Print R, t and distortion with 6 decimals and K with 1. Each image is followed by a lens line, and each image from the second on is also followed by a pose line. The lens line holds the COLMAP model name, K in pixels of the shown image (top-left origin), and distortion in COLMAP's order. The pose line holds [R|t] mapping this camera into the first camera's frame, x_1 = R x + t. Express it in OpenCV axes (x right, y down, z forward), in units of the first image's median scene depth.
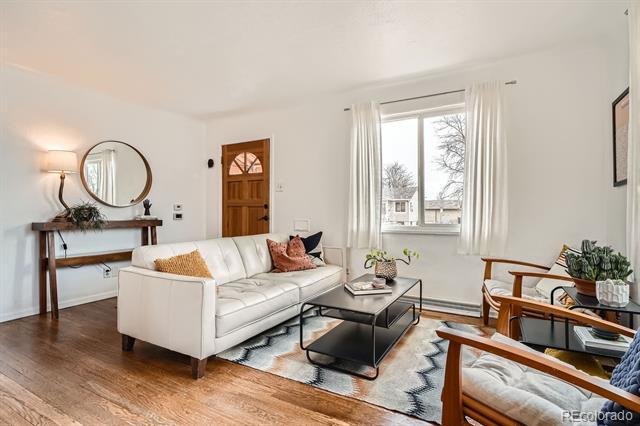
lens RADIAL K [[312.8, 0, 325.7], [0, 312.8, 211.0], [0, 0, 1]] dist [0.001935, -0.000034]
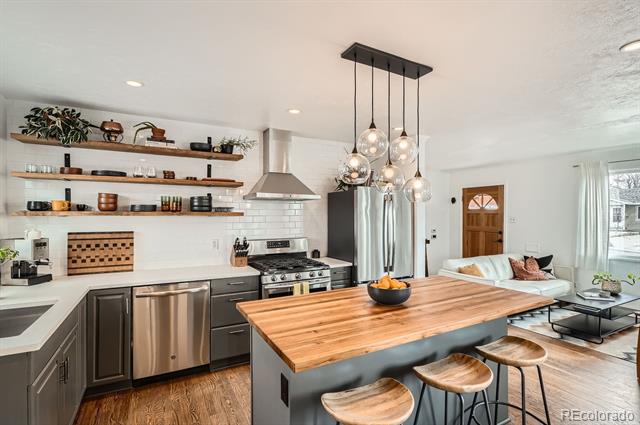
lens RADIAL K [[312.8, 0, 319.3], [0, 312.8, 218.1], [0, 0, 1]] dist [0.001935, -0.000034]
pose [[0.835764, 0.004557, -0.549070, -0.120885], [0.006529, 0.999812, 0.018237, -0.138991], [0.549050, -0.018827, 0.835578, -0.793617]]
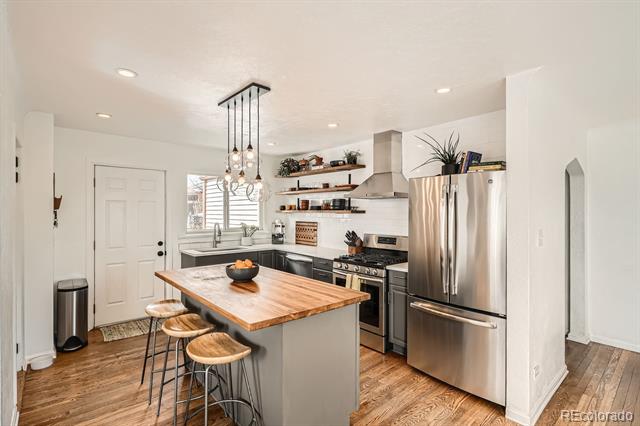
lens RADIAL K [[312.8, 0, 317.5], [0, 312.8, 211.3], [0, 0, 1]] dist [0.001935, -0.000034]
pose [[-0.347731, -0.003683, -0.937587, 0.299647], [0.004449, 0.999975, -0.005578, -0.130884], [0.937584, -0.006111, -0.347706, 0.148332]]
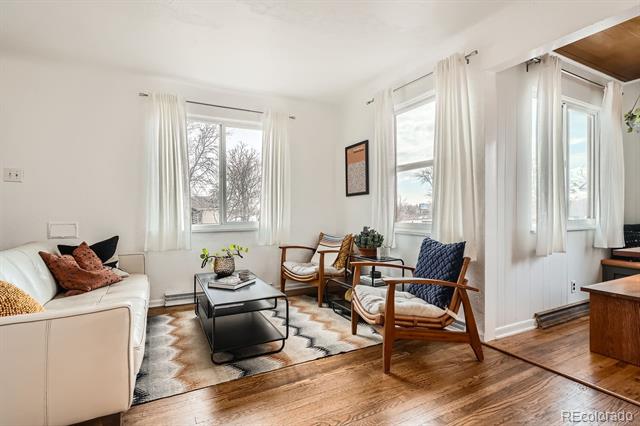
lens RADIAL K [[318.8, 0, 309.2], [0, 318.8, 210.7], [0, 0, 1]] dist [-0.000635, 0.000857]
pose [[0.558437, -0.000932, 0.829546, -0.435078], [-0.001515, 0.999997, 0.002143, -0.001717], [-0.829545, -0.002454, 0.558434, 0.121457]]
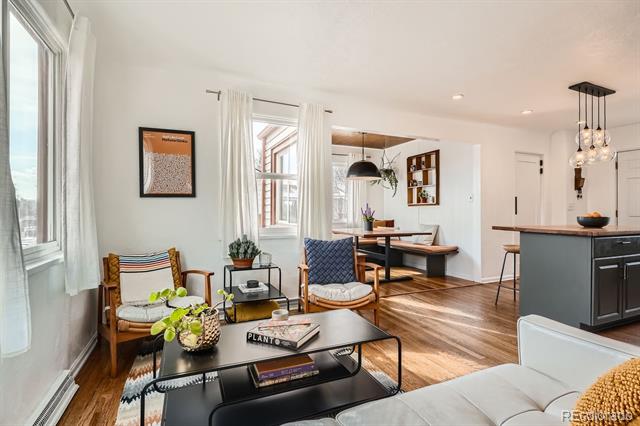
lens RADIAL K [[312.8, 0, 322.6], [0, 312.8, 213.0], [0, 0, 1]] dist [0.001935, -0.000034]
pose [[-0.797522, -0.006820, 0.603252, -0.253747], [-0.006823, 0.999974, 0.002284, -0.015438], [-0.603252, -0.002294, -0.797547, 1.020625]]
